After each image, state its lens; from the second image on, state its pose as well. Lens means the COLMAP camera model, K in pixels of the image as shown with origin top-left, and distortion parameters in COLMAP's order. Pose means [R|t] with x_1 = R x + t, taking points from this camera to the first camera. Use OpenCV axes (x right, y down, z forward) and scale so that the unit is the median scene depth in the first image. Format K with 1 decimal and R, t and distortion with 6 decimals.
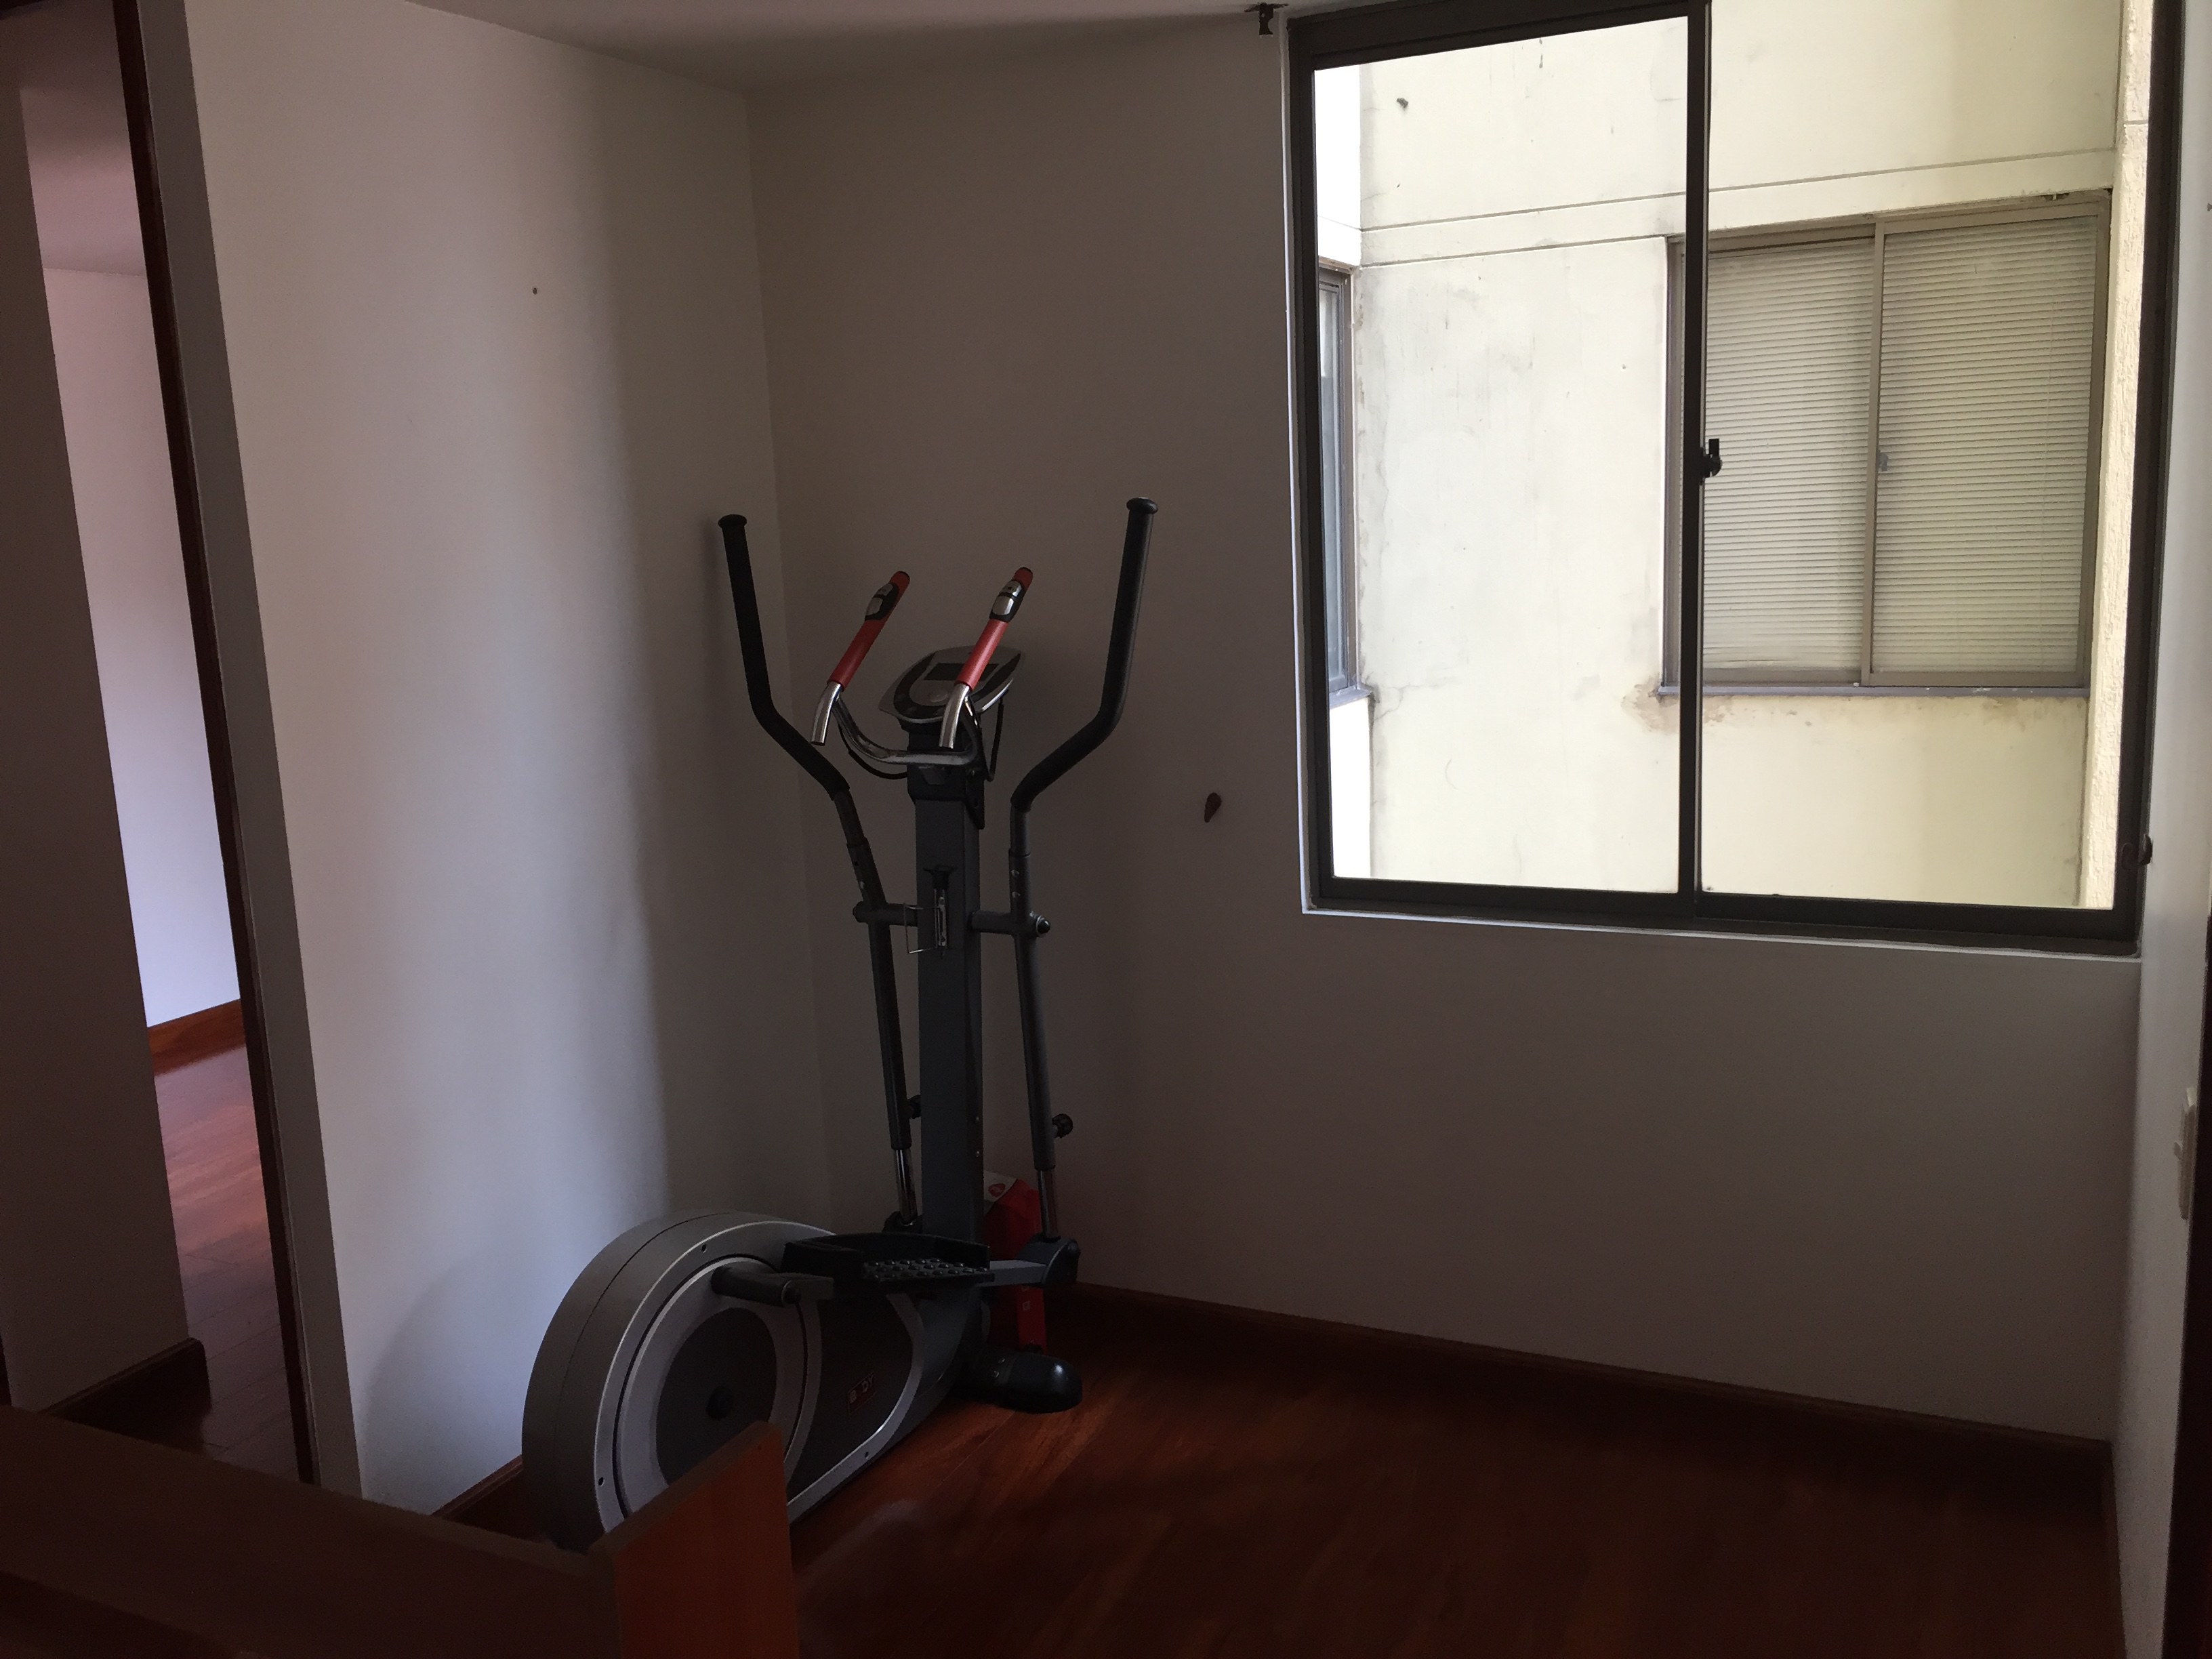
lens RADIAL K [[1895.6, 0, 1095.0], [0, 1895.6, 838.1], [0, 0, 1]] dist [0.089575, -0.134488]
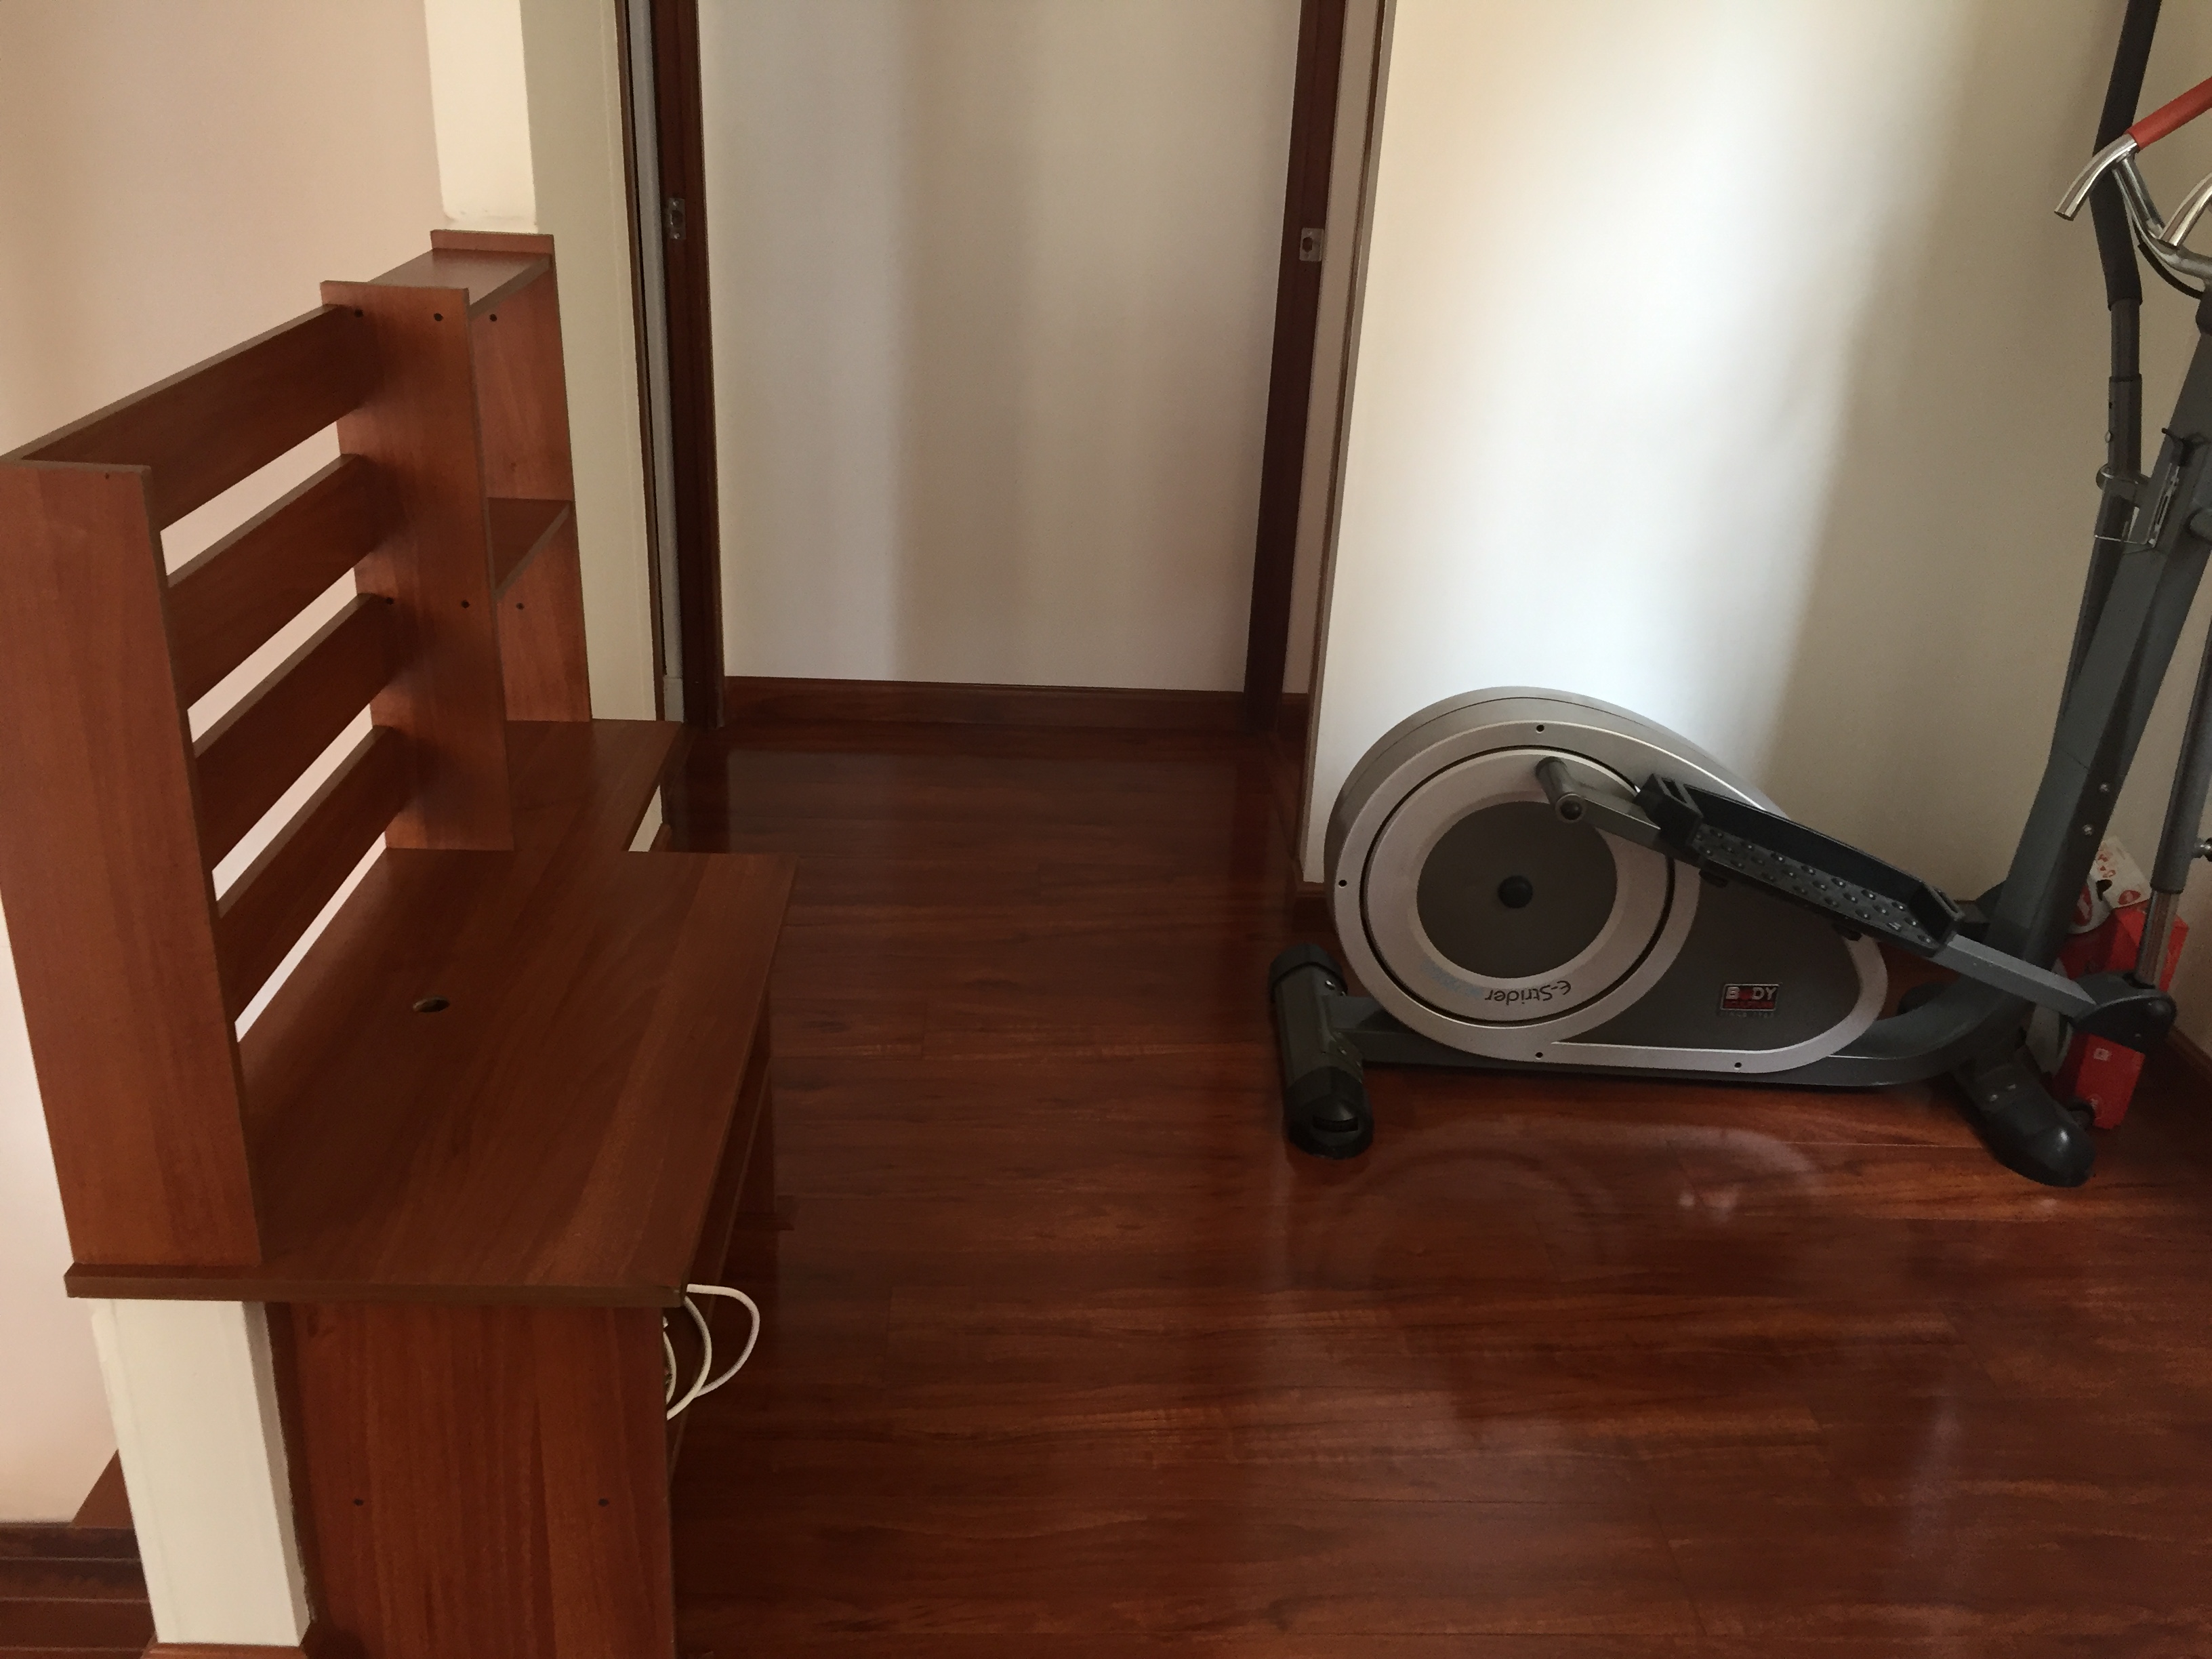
lens RADIAL K [[1895.6, 0, 1095.0], [0, 1895.6, 838.1], [0, 0, 1]] dist [0.089575, -0.134488]
pose [[0.443923, 0.418750, -0.792200, 0.375837], [-0.220013, 0.907961, 0.356652, -0.015196], [0.868635, 0.015969, 0.495195, 0.301184]]
